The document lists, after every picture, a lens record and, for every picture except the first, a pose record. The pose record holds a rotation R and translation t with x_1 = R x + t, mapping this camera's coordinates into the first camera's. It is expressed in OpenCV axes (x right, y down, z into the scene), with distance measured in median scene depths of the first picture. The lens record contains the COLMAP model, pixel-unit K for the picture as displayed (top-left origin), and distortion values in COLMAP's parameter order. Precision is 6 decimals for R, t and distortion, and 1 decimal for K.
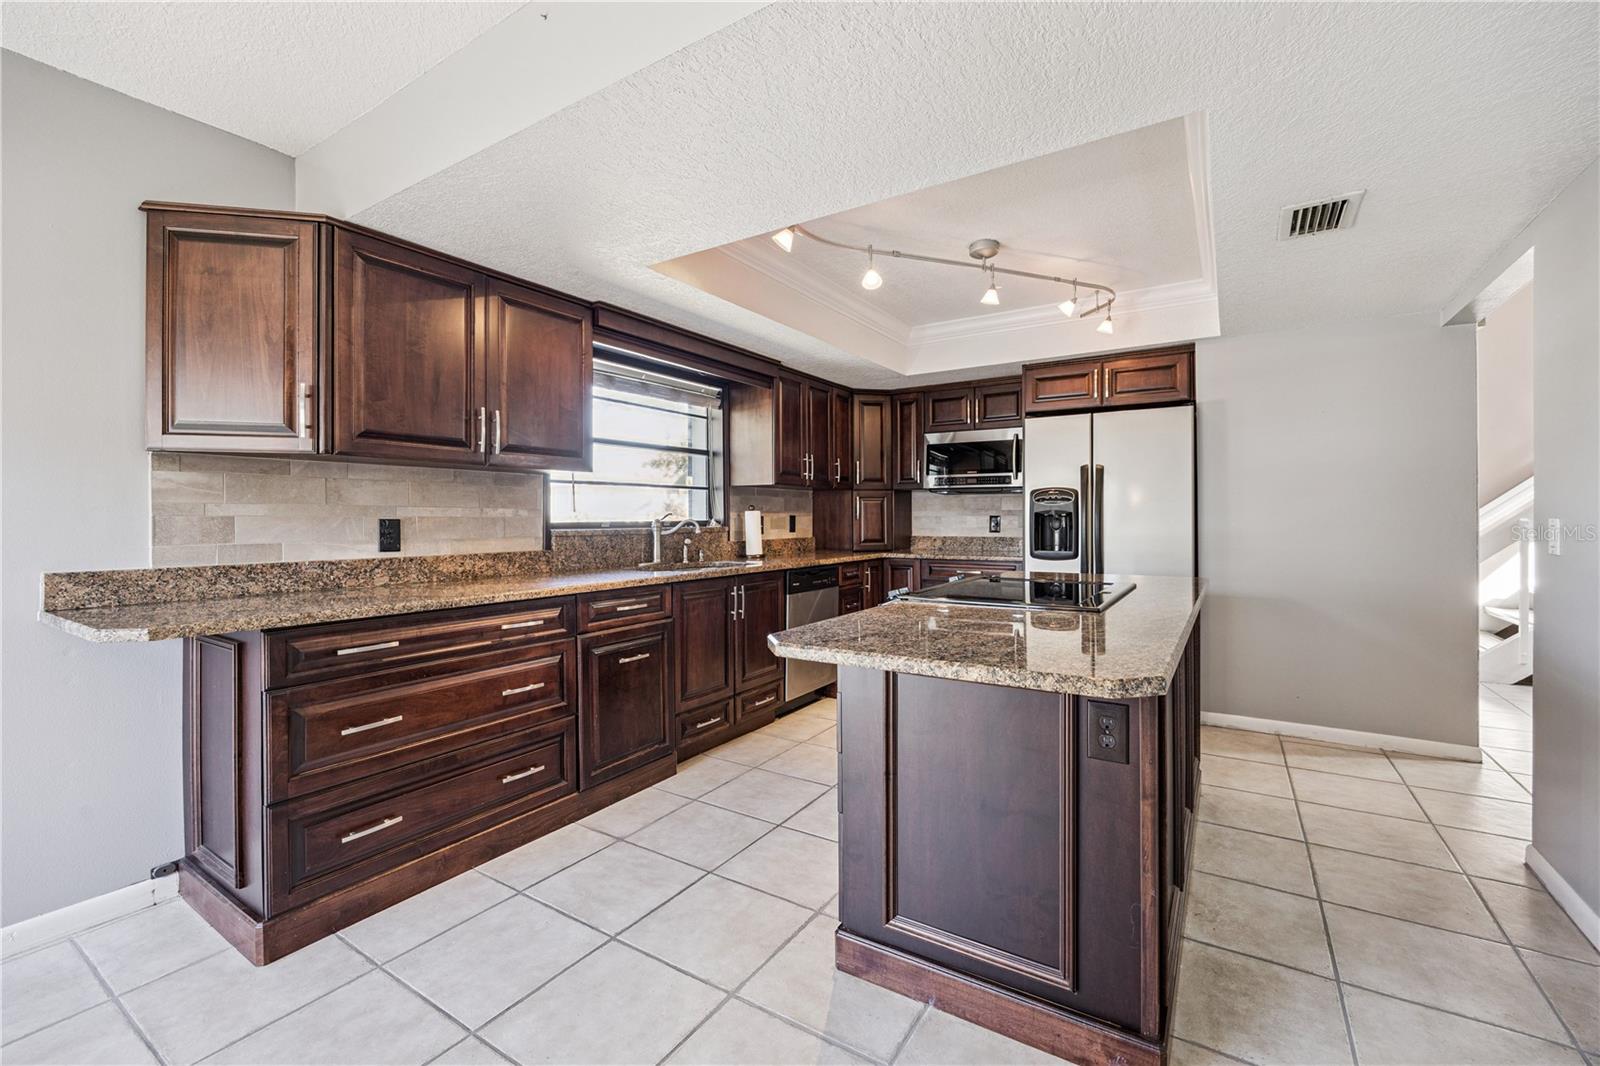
lens RADIAL K [[684.2, 0, 797.8], [0, 684.2, 516.8], [0, 0, 1]] dist [-0.000874, -0.000370]
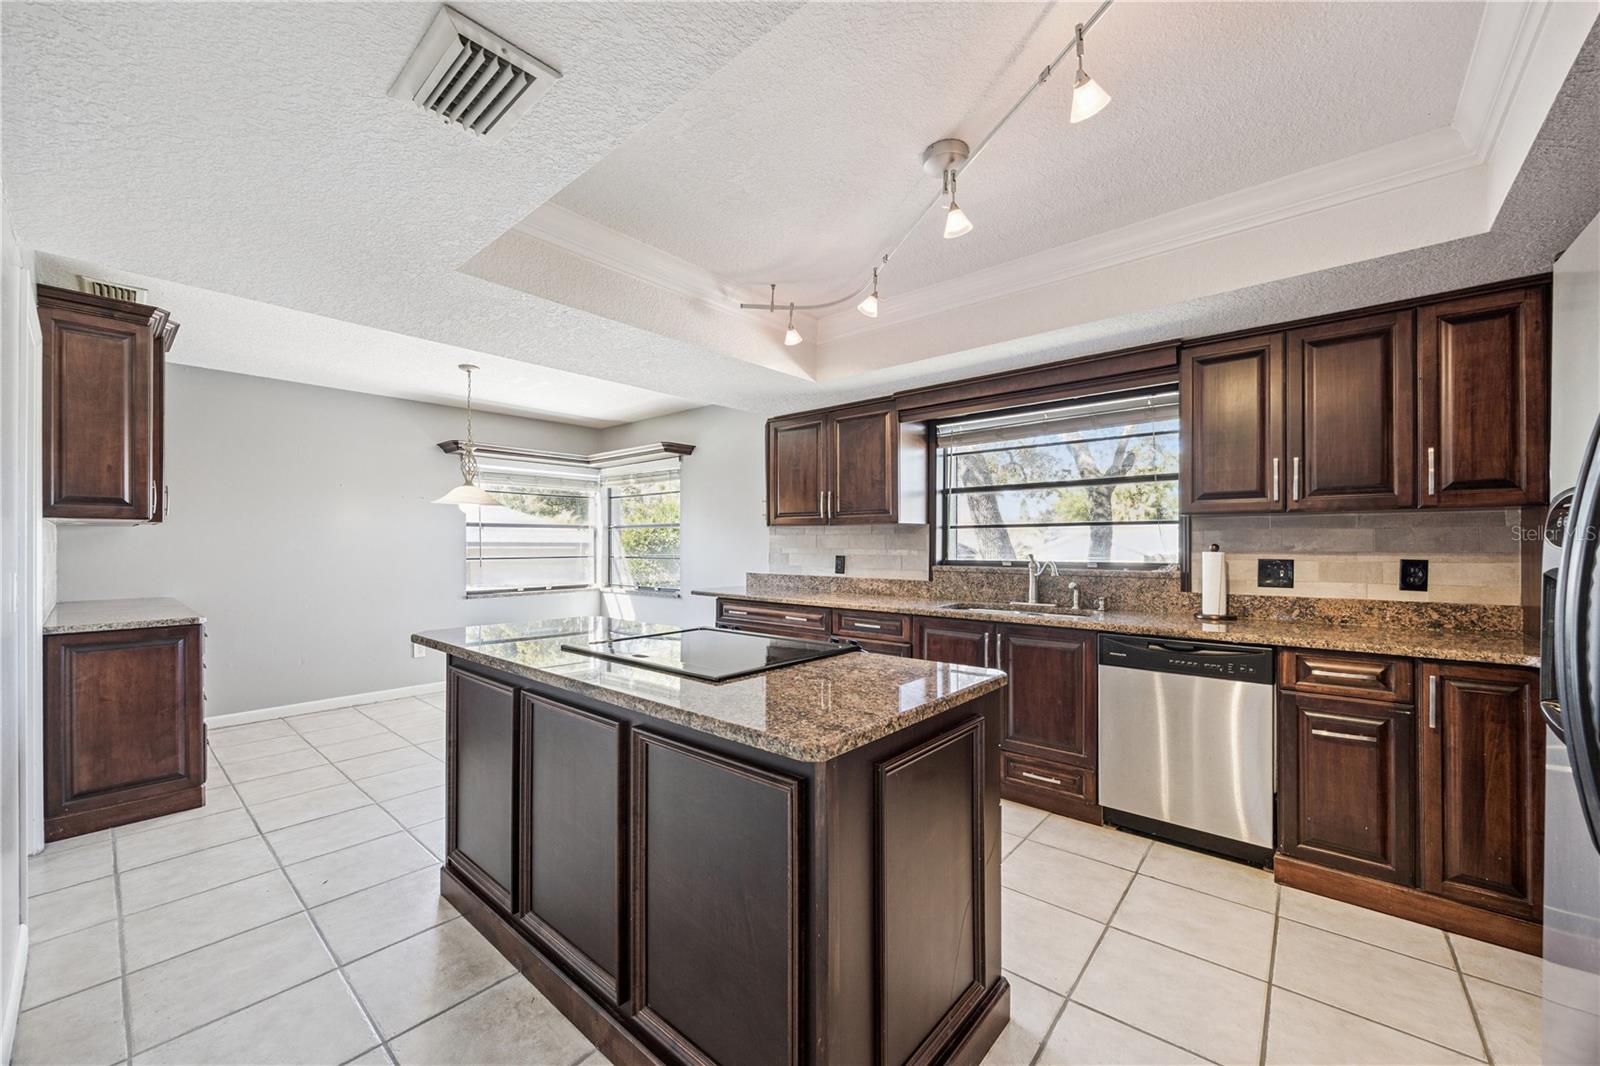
lens RADIAL K [[613.4, 0, 797.7], [0, 613.4, 545.8], [0, 0, 1]] dist [-0.000923, -0.000122]
pose [[-0.144336, 0.000392, -0.989529, 1.220979], [-0.002113, 0.999998, 0.000704, -0.027564], [0.989526, 0.002193, -0.144335, 1.333143]]
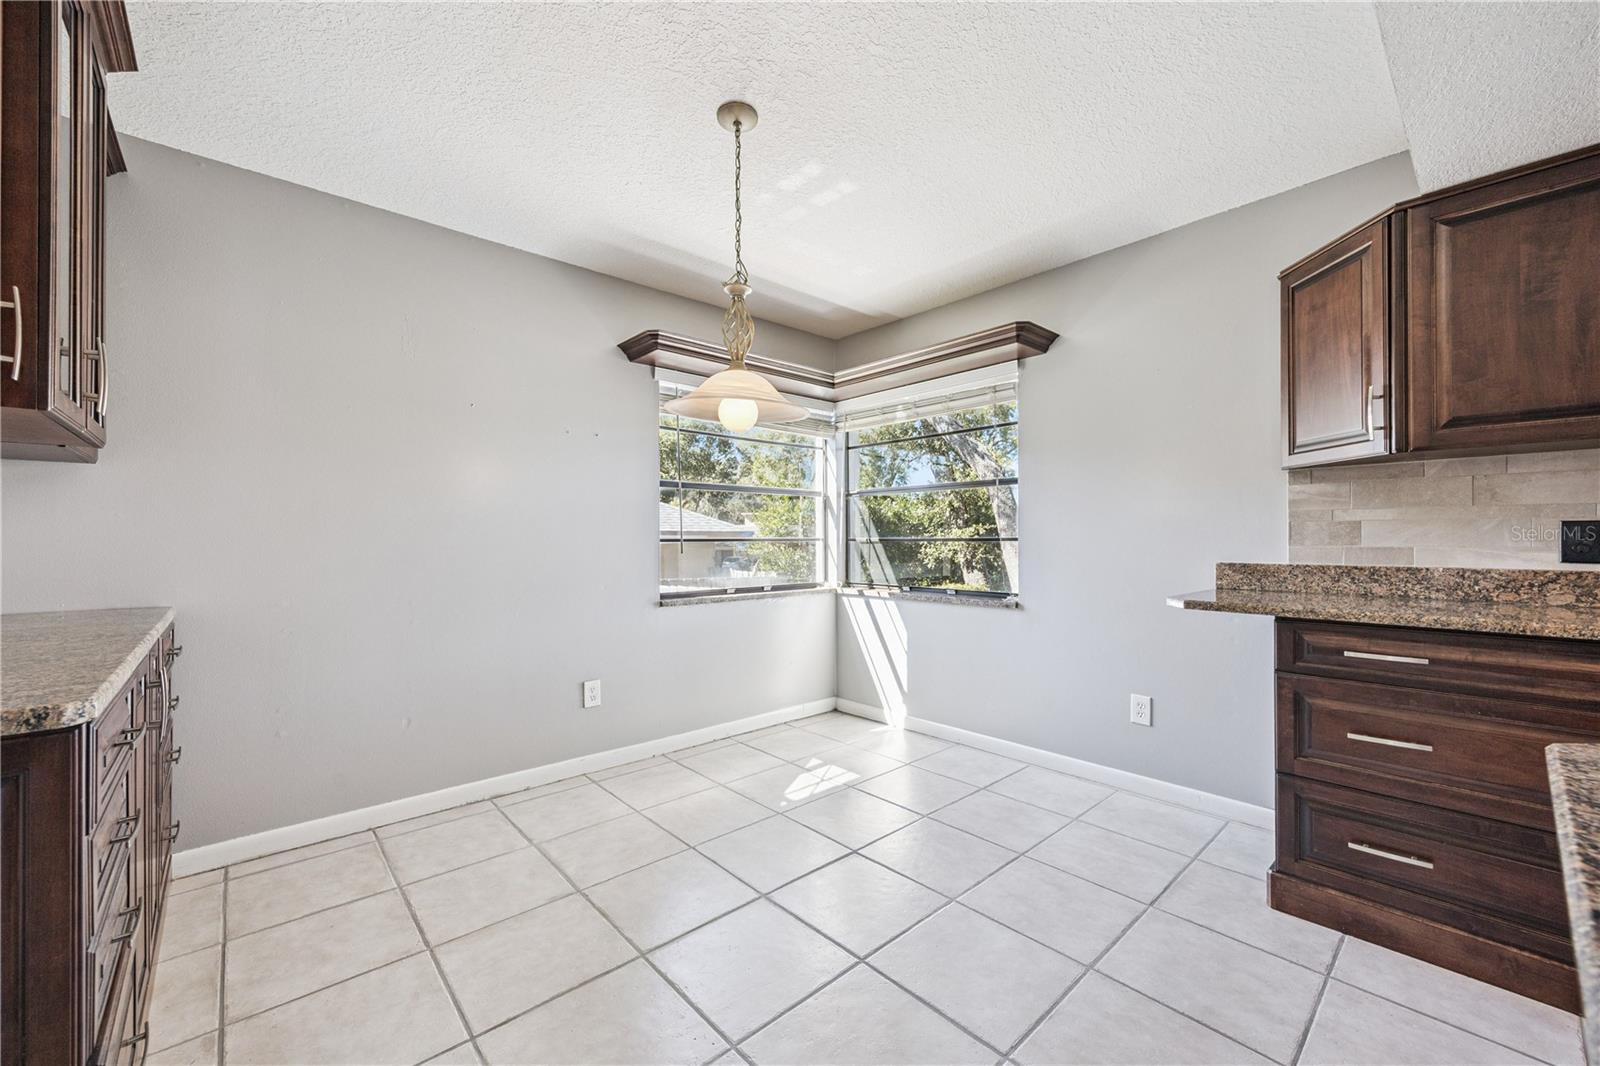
lens RADIAL K [[638.4, 0, 800.0], [0, 638.4, 533.0], [0, 0, 1]] dist [0.013496, -0.000287]
pose [[-0.265039, -0.008941, -0.964196, 0.389789], [0.002660, 0.999946, -0.010004, 0.026175], [0.964234, -0.005216, -0.265001, 0.419576]]
